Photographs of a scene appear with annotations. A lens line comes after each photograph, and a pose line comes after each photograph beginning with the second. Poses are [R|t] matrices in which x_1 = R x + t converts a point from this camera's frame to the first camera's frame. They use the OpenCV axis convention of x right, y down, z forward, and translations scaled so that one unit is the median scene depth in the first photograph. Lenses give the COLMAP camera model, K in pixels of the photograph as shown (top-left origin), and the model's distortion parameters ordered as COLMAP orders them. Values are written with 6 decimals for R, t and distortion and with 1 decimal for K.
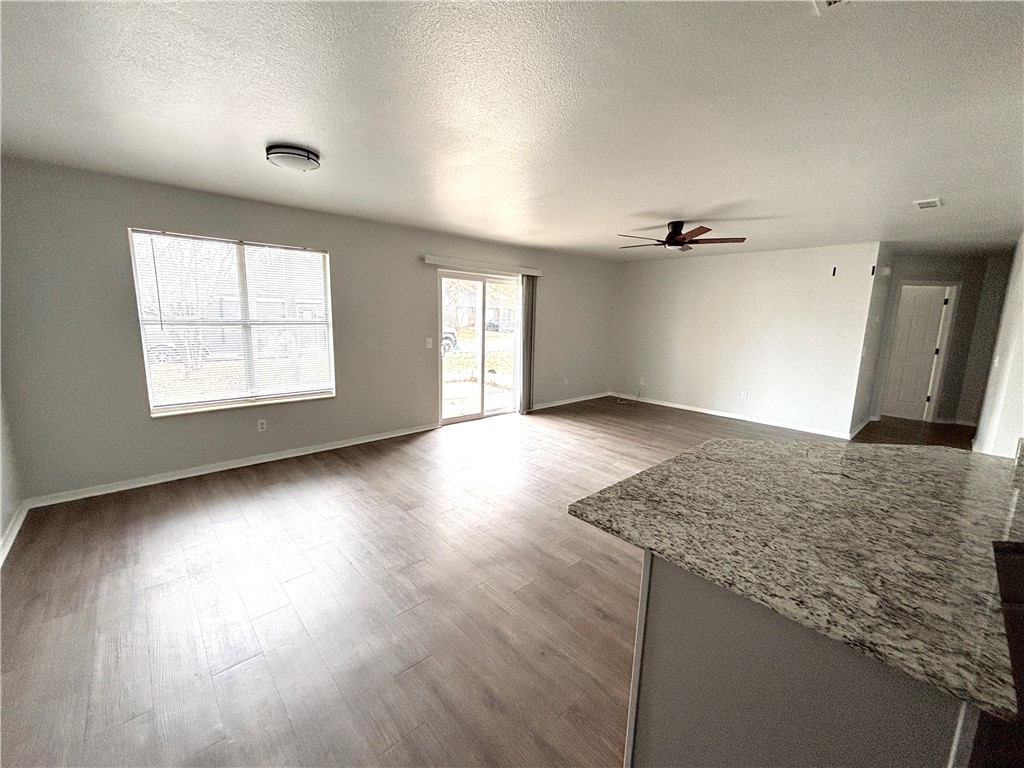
lens RADIAL K [[410.3, 0, 513.3], [0, 410.3, 380.6], [0, 0, 1]] dist [-0.006517, 0.001785]
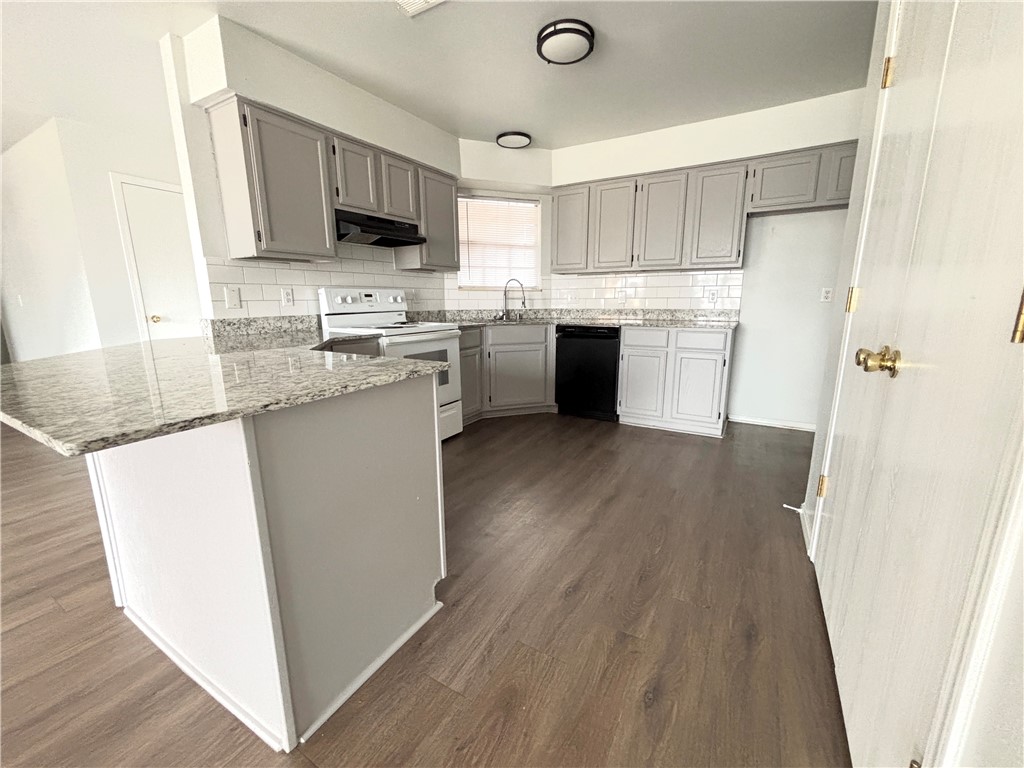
lens RADIAL K [[410.3, 0, 509.4], [0, 410.3, 386.2], [0, 0, 1]] dist [-0.006517, 0.001785]
pose [[-0.280404, -0.220936, 0.934110, -0.480879], [0.155173, 0.949917, 0.271255, 0.209994], [-0.947256, 0.221010, -0.232077, 0.660863]]
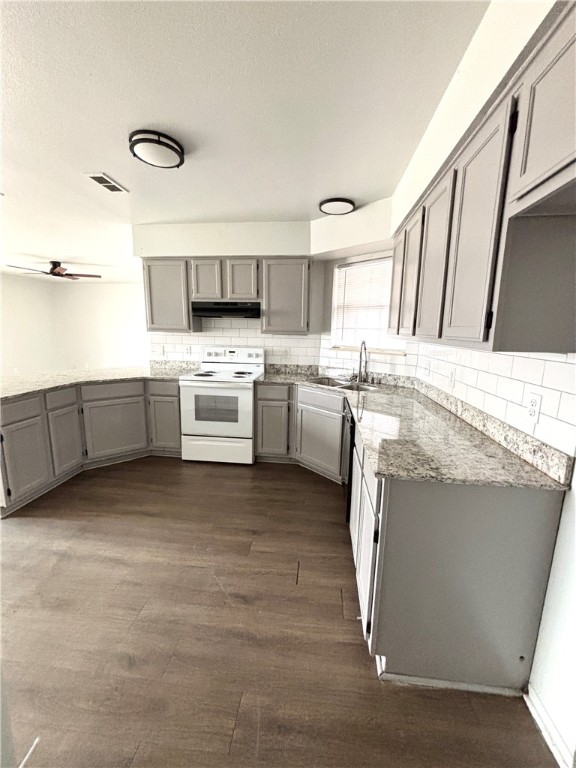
lens RADIAL K [[307.7, 0, 291.9], [0, 307.7, 386.2], [0, 0, 1]] dist [-0.006517, 0.001785]
pose [[0.747577, -0.130256, 0.651277, 0.808929], [0.106141, 0.991408, 0.076448, 0.395514], [-0.655639, 0.011977, 0.754979, -1.845138]]
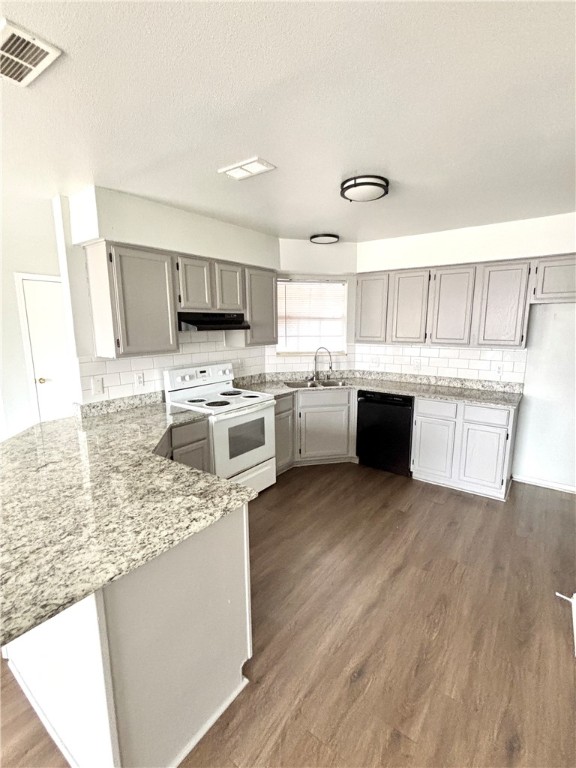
lens RADIAL K [[351.8, 0, 288.4], [0, 351.8, 387.4], [0, 0, 1]] dist [-0.002947, 0.000638]
pose [[-0.179872, -0.200253, 0.963091, -0.469375], [0.159634, 0.960140, 0.229453, -0.178808], [-0.970651, 0.195015, -0.140735, 0.534414]]
